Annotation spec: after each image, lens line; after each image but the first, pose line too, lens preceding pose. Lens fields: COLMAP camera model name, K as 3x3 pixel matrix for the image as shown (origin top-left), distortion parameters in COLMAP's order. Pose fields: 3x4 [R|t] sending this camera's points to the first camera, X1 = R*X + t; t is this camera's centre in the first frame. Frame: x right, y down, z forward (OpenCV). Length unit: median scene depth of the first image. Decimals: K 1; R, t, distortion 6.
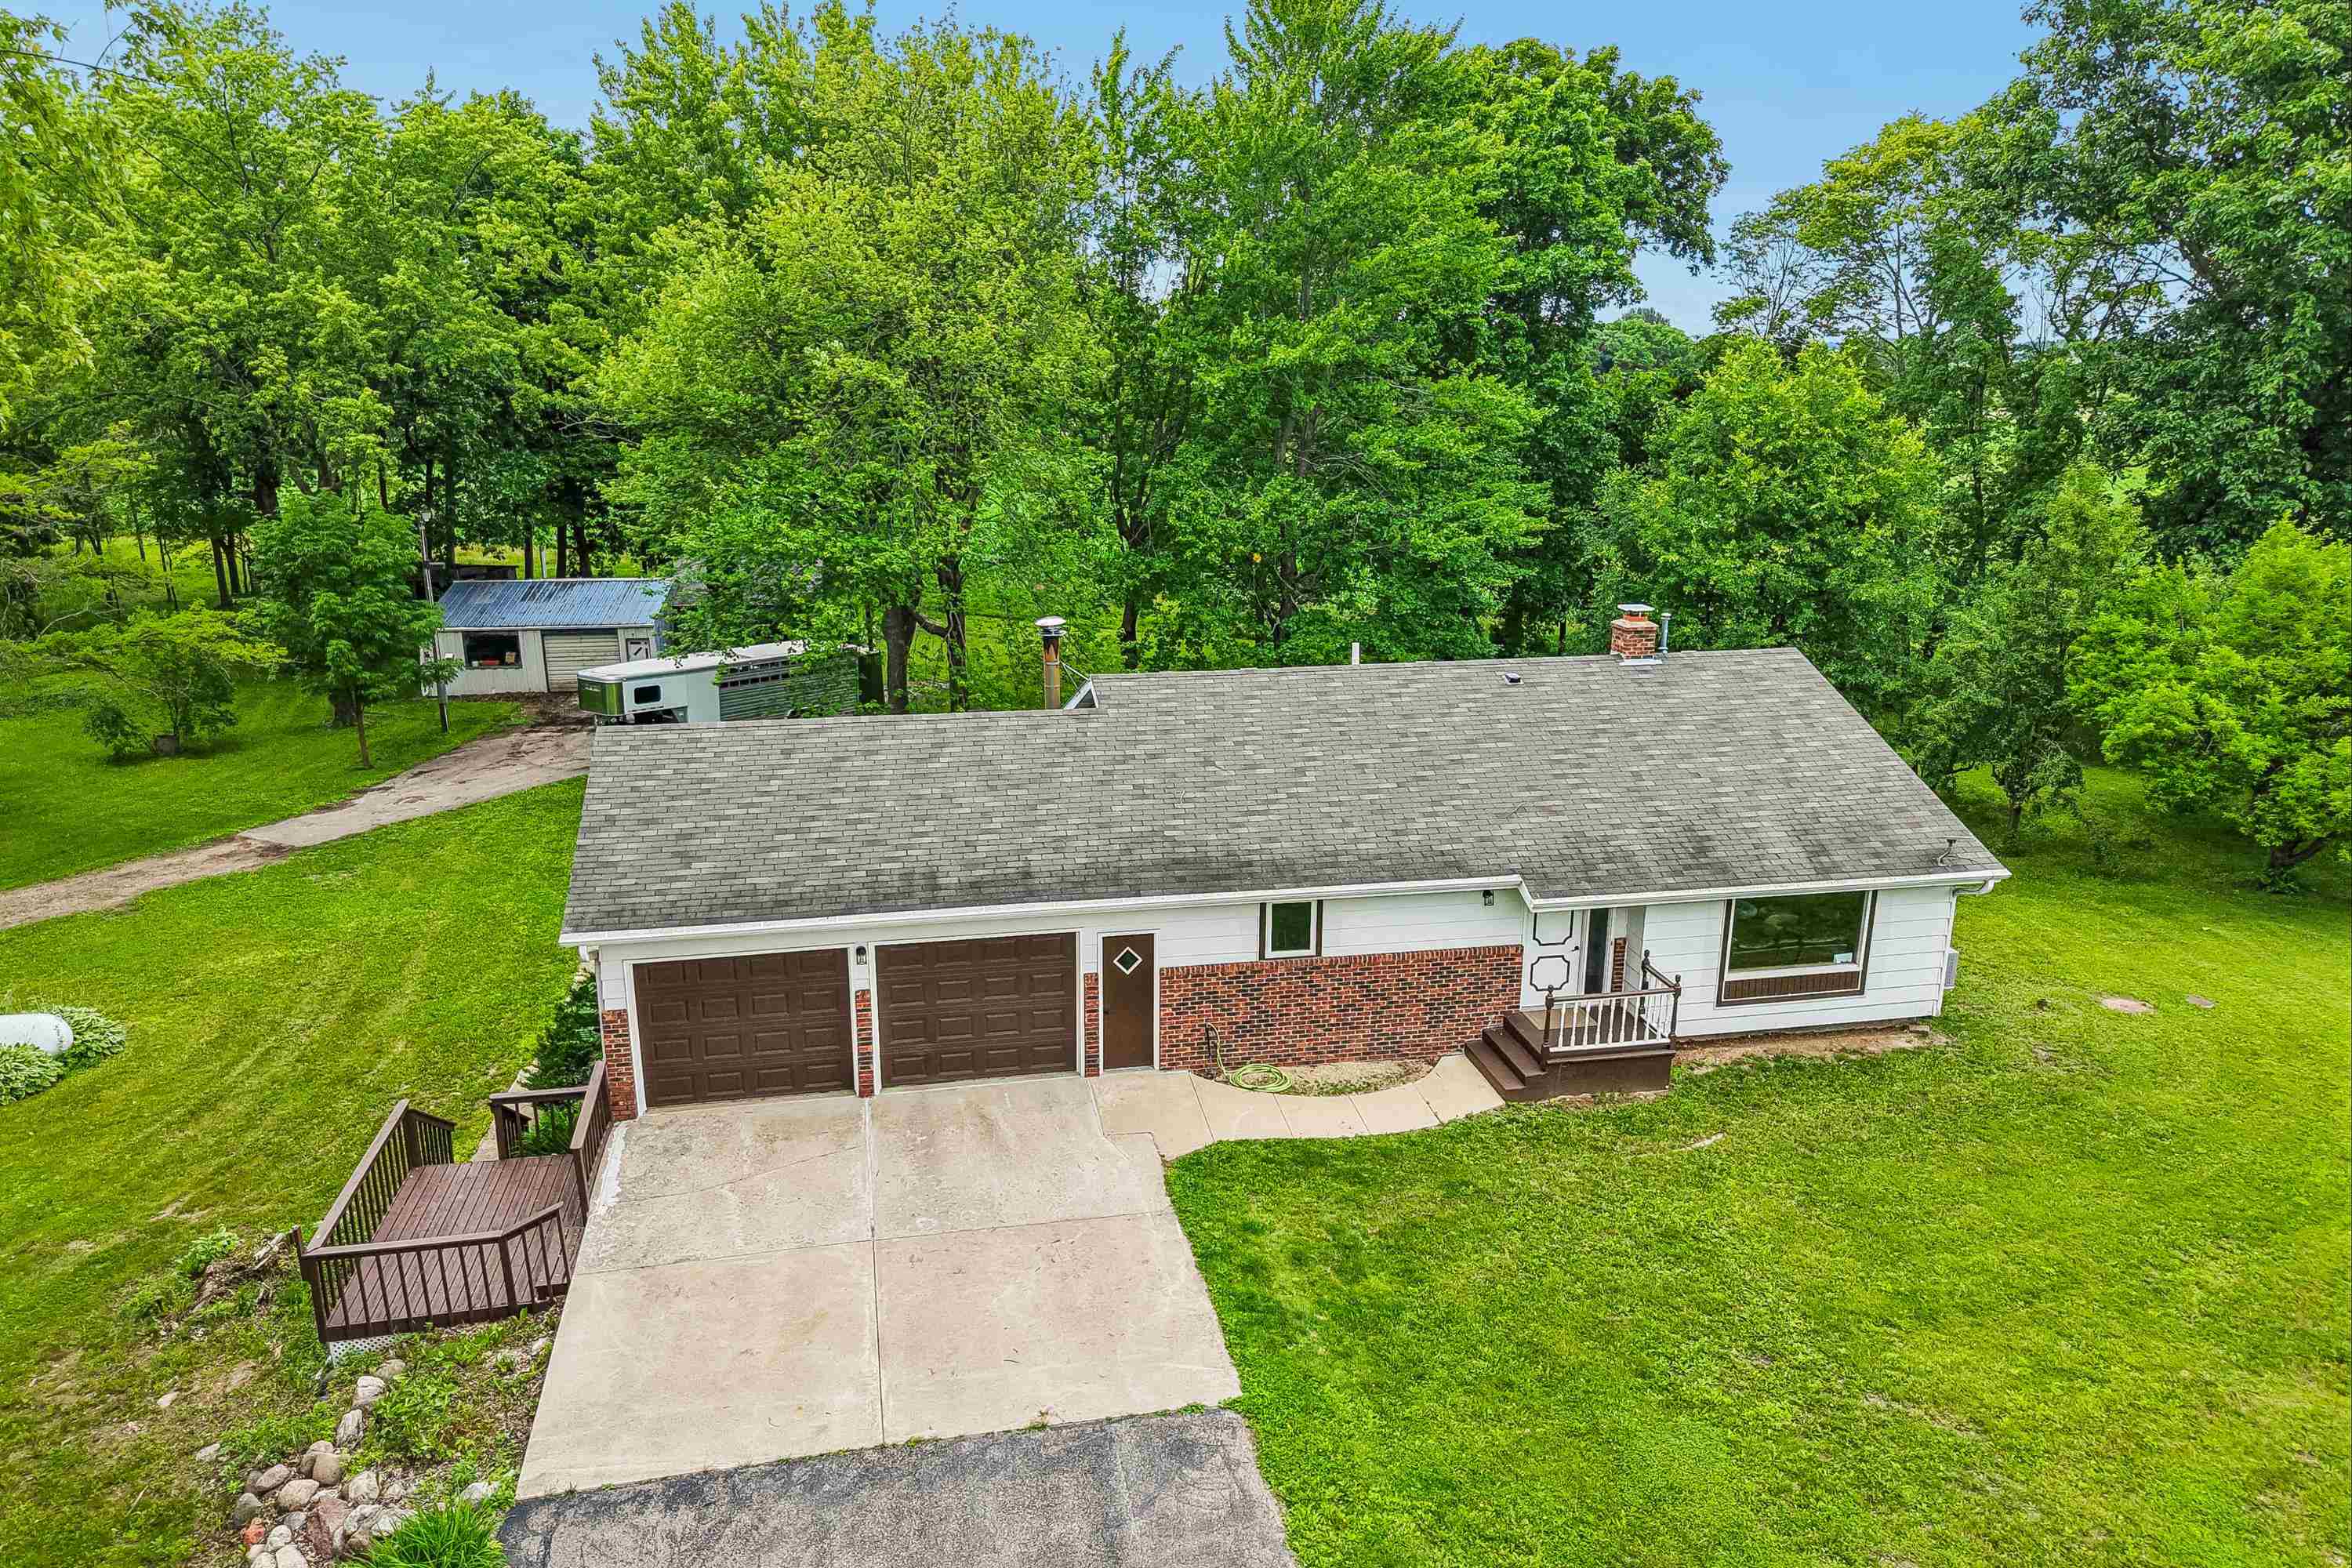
lens RADIAL K [[1620.2, 0, 1161.2], [0, 1620.2, 790.7], [0, 0, 1]] dist [0.008291, 0.001940]
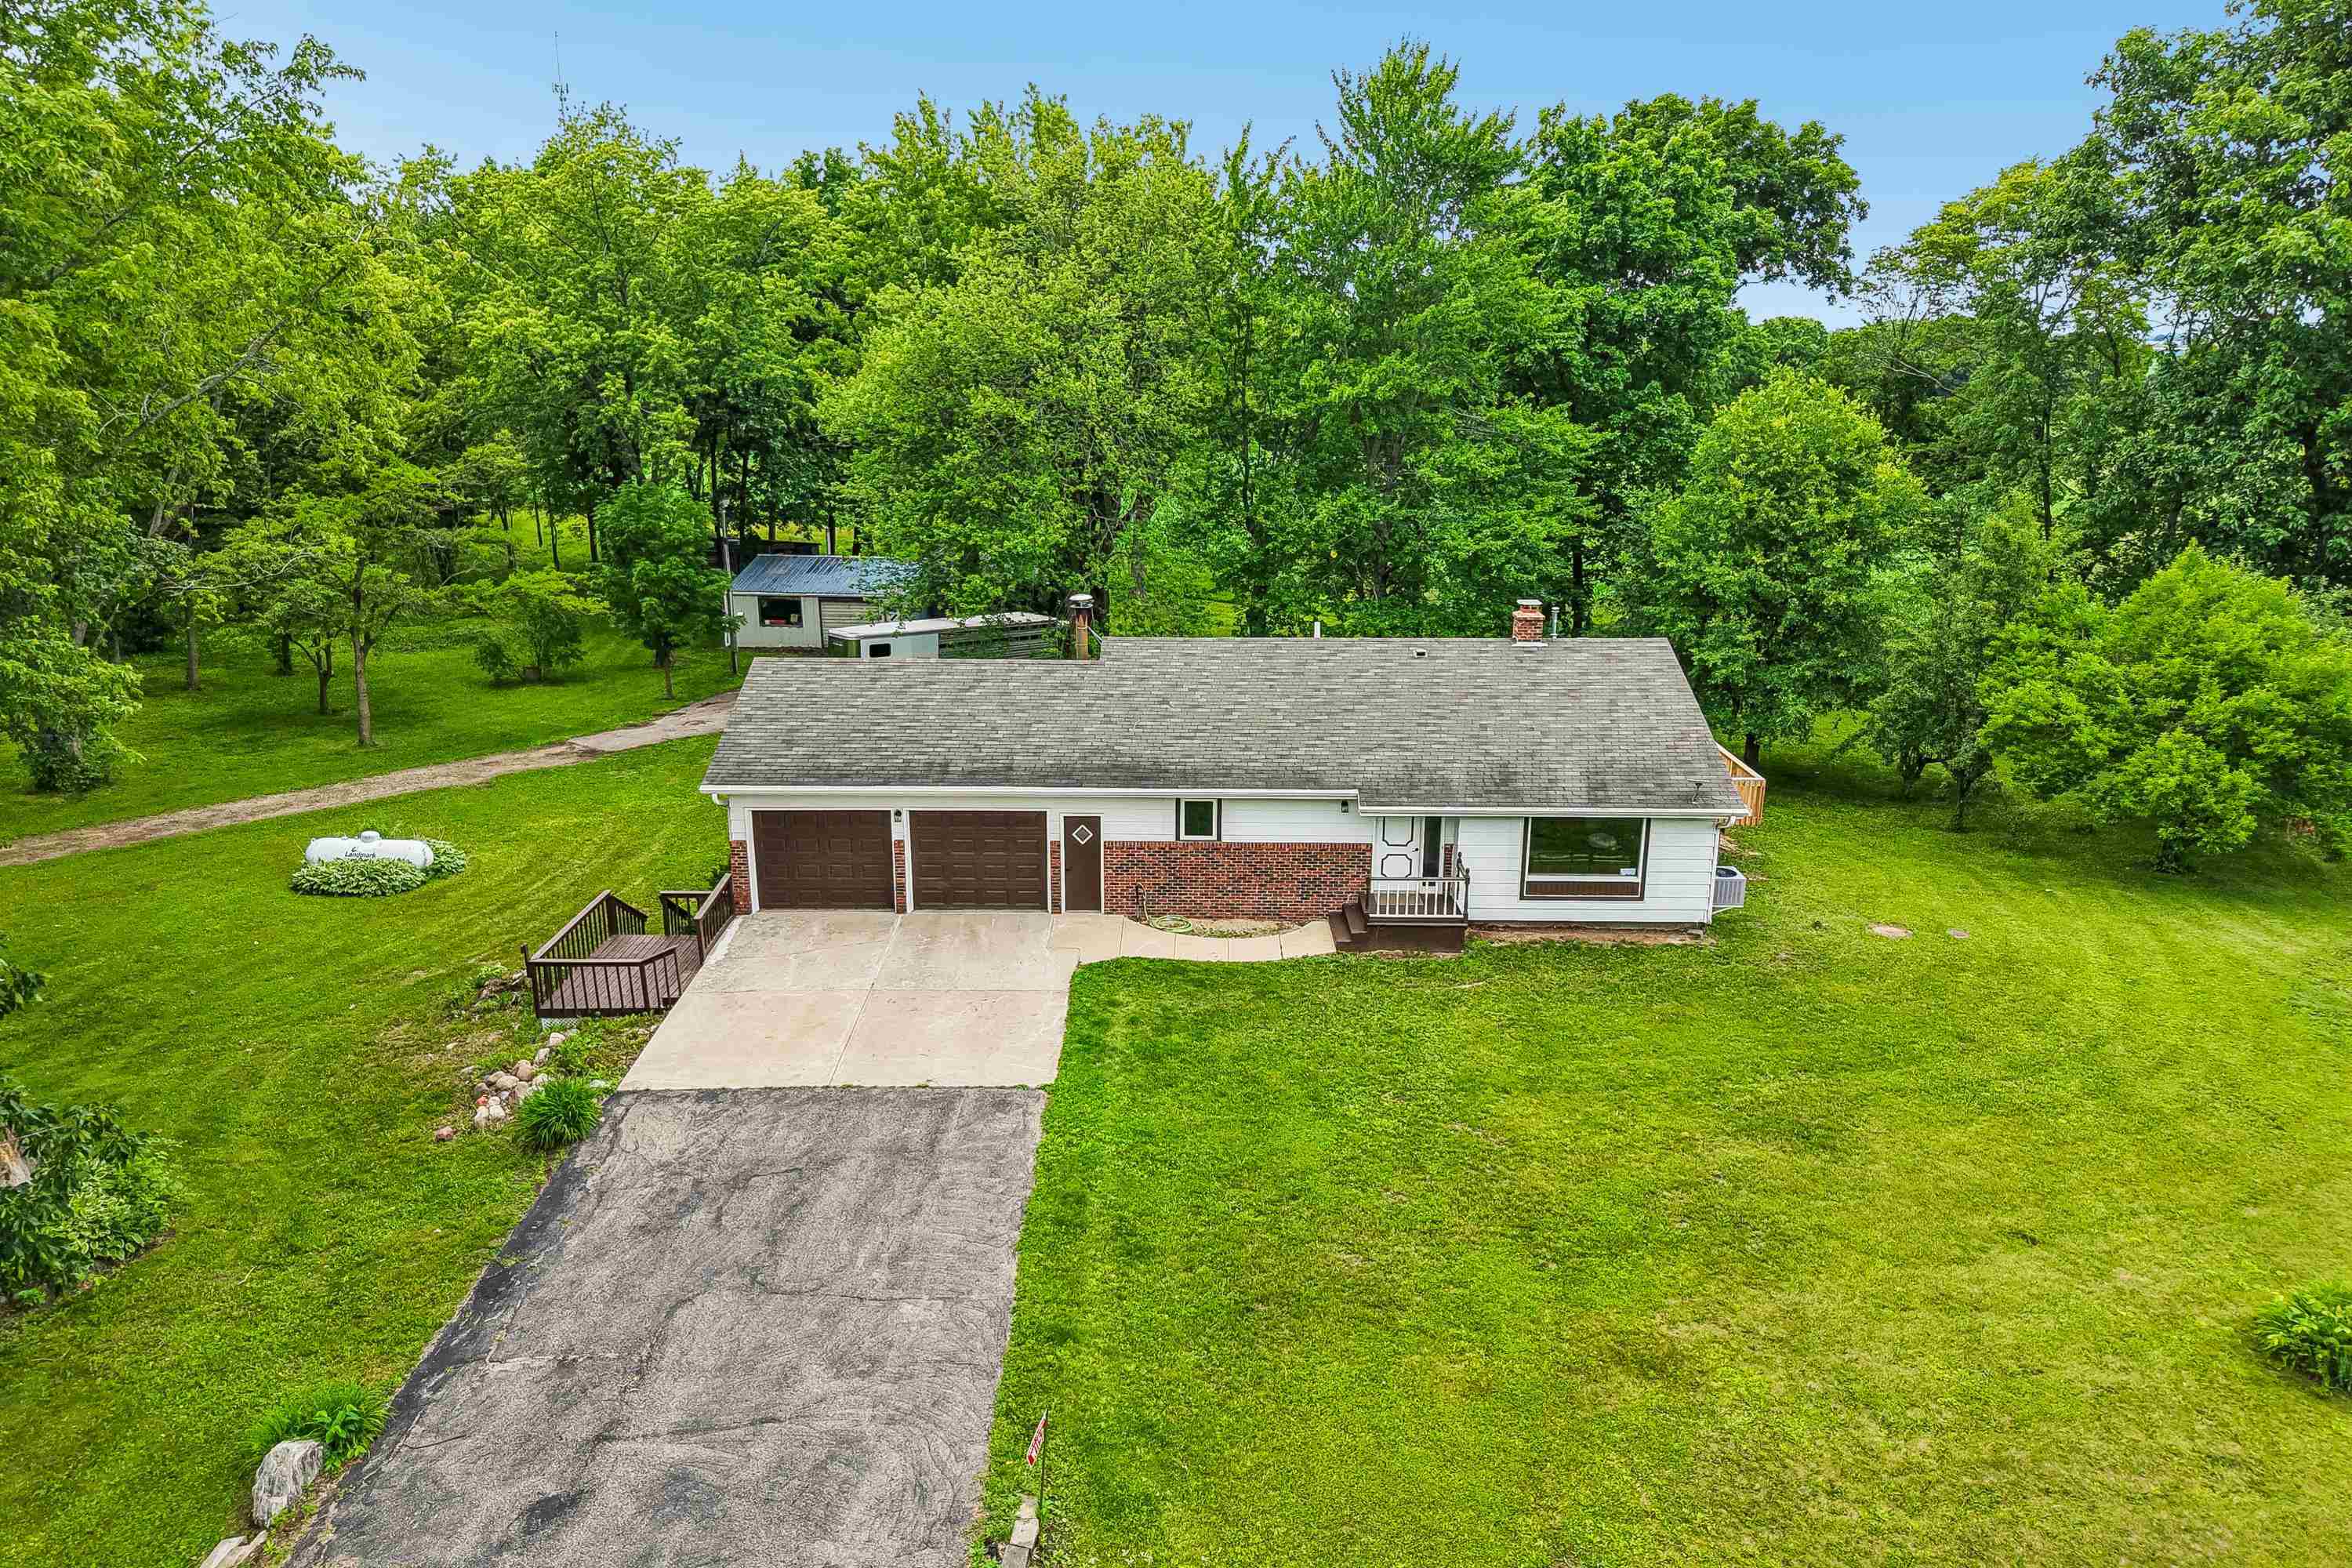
lens RADIAL K [[1596.8, 0, 1168.0], [0, 1596.8, 770.9], [0, 0, 1]] dist [0.056955, -0.090854]
pose [[0.979445, 0.054035, -0.194338, 0.318418], [-0.054609, 0.998505, 0.002405, 0.040495], [0.194178, 0.008257, 0.980932, -0.366056]]
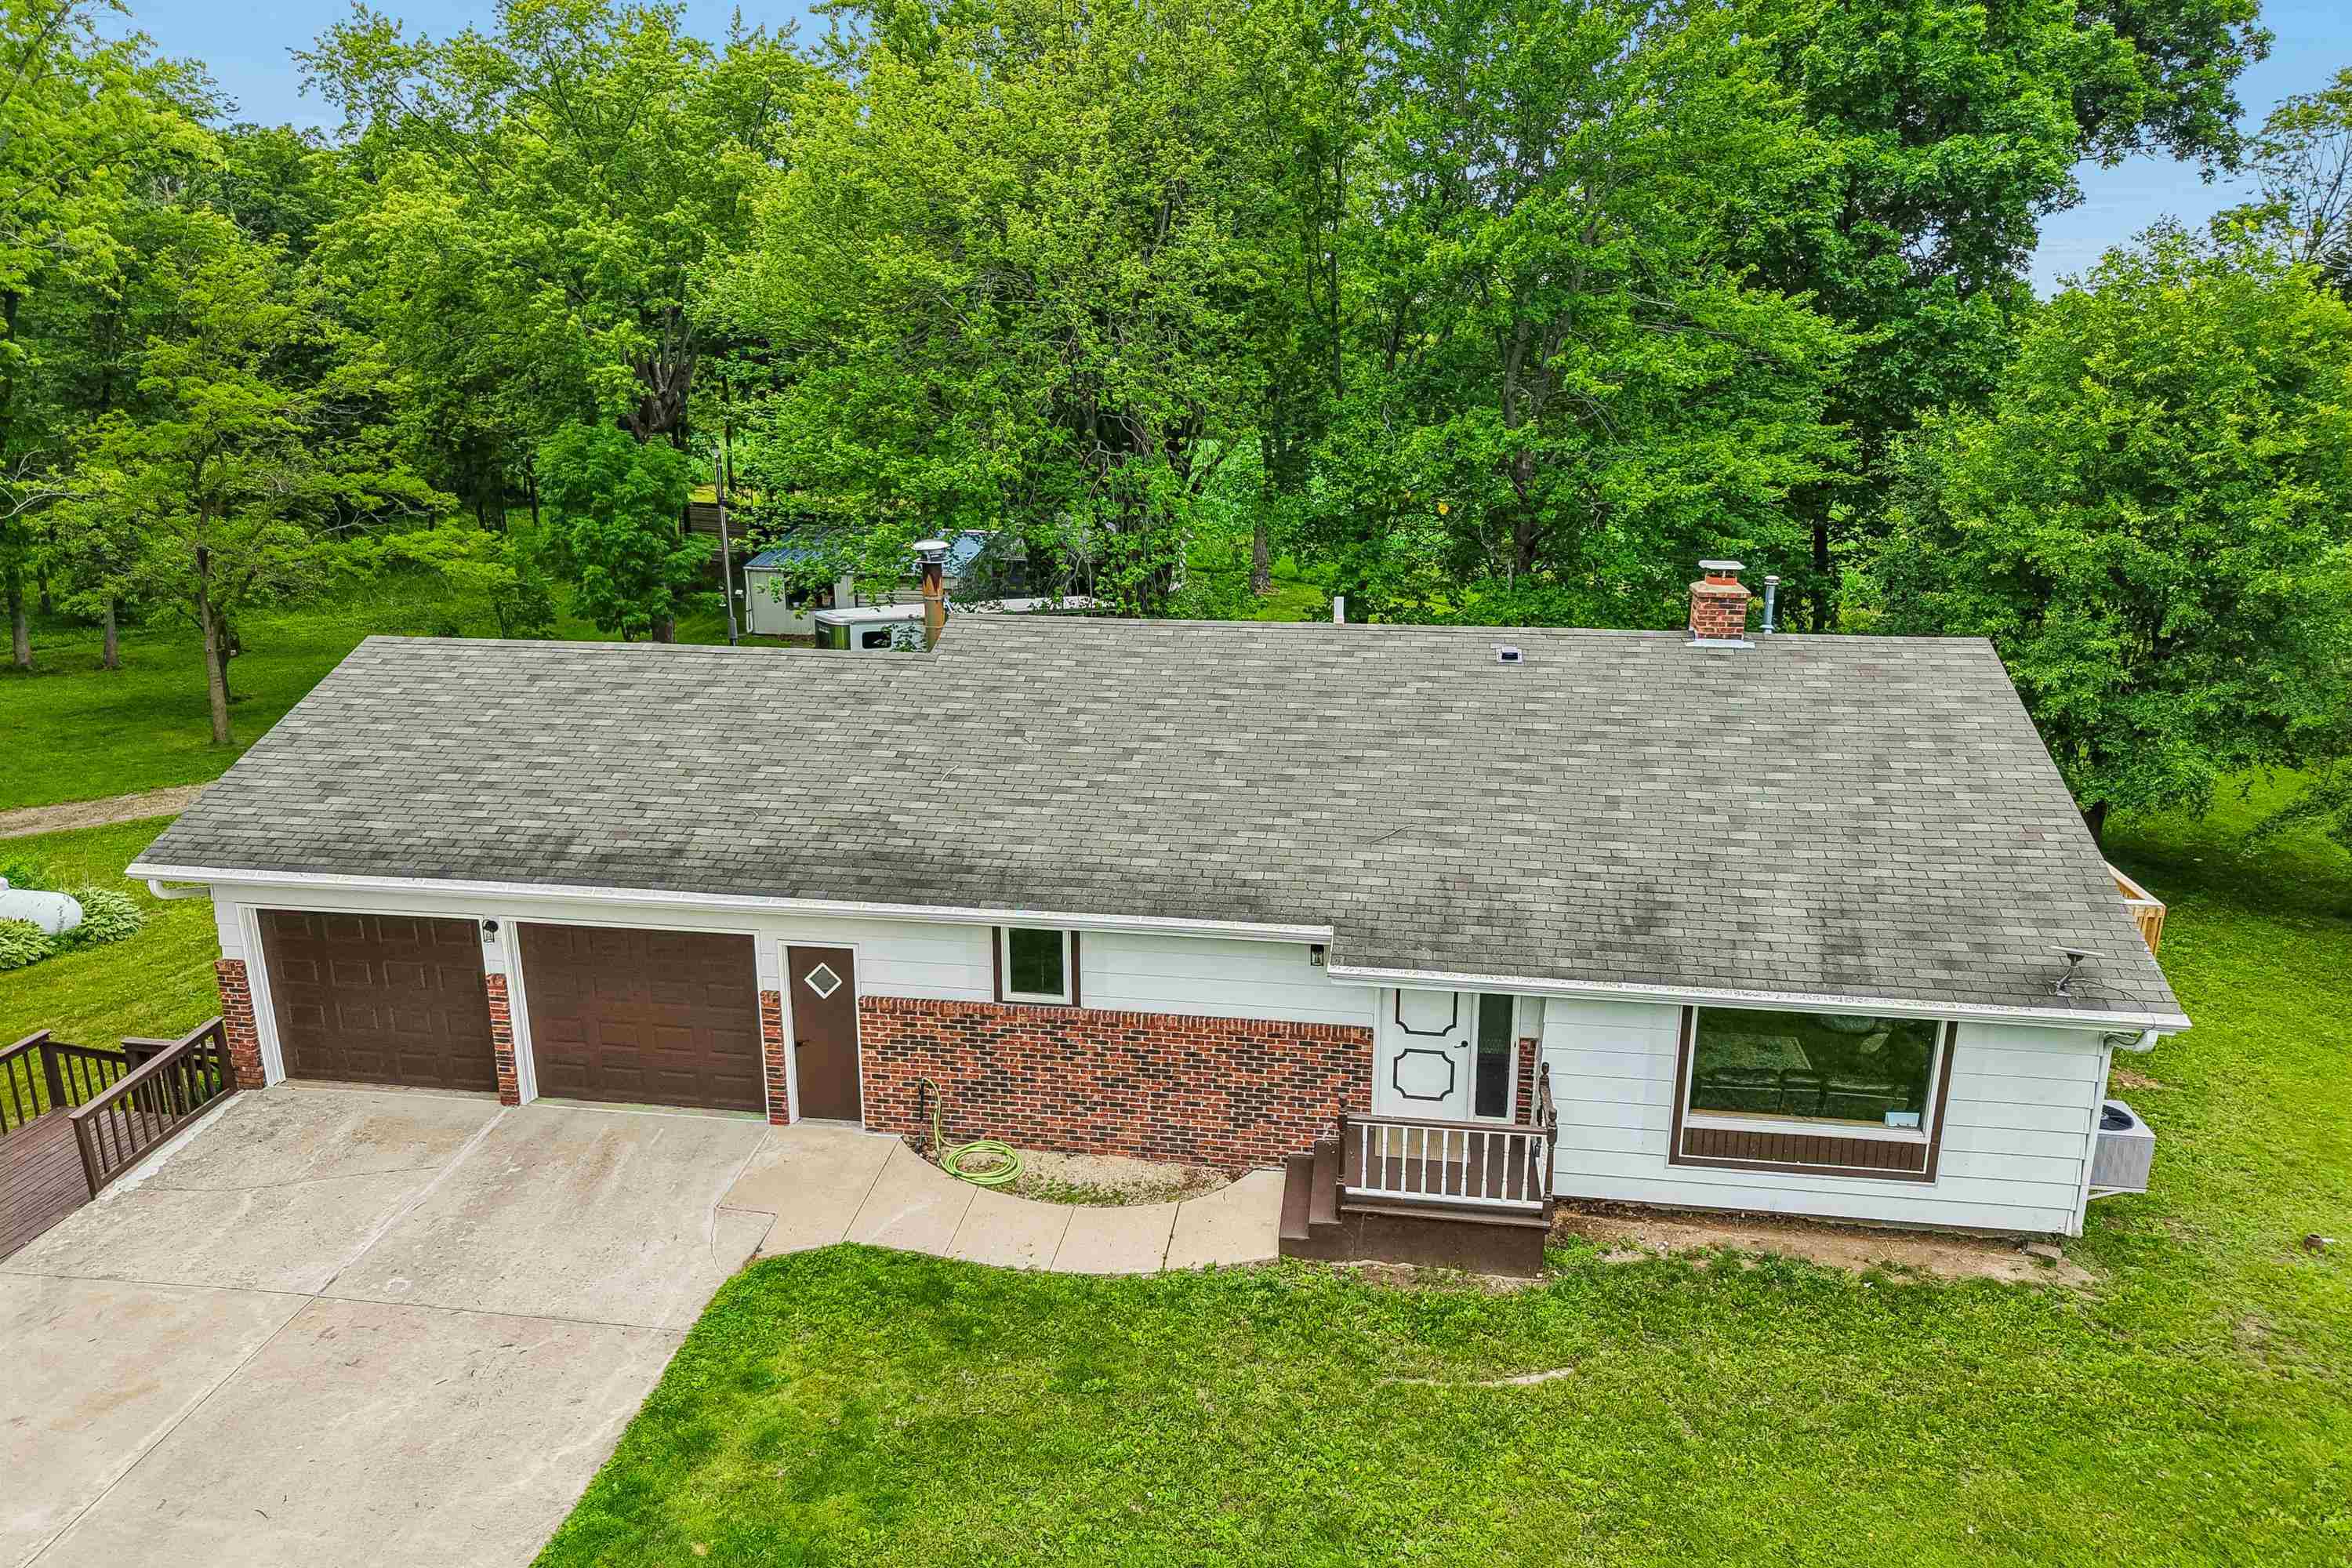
lens RADIAL K [[1588.4, 0, 1176.0], [0, 1588.4, 784.0], [0, 0, 1]] dist [0.008659, -0.000225]
pose [[0.943083, 0.088861, -0.320467, 0.357497], [-0.087257, 0.995997, 0.019395, -0.014945], [0.320907, 0.009672, 0.947061, 0.337524]]
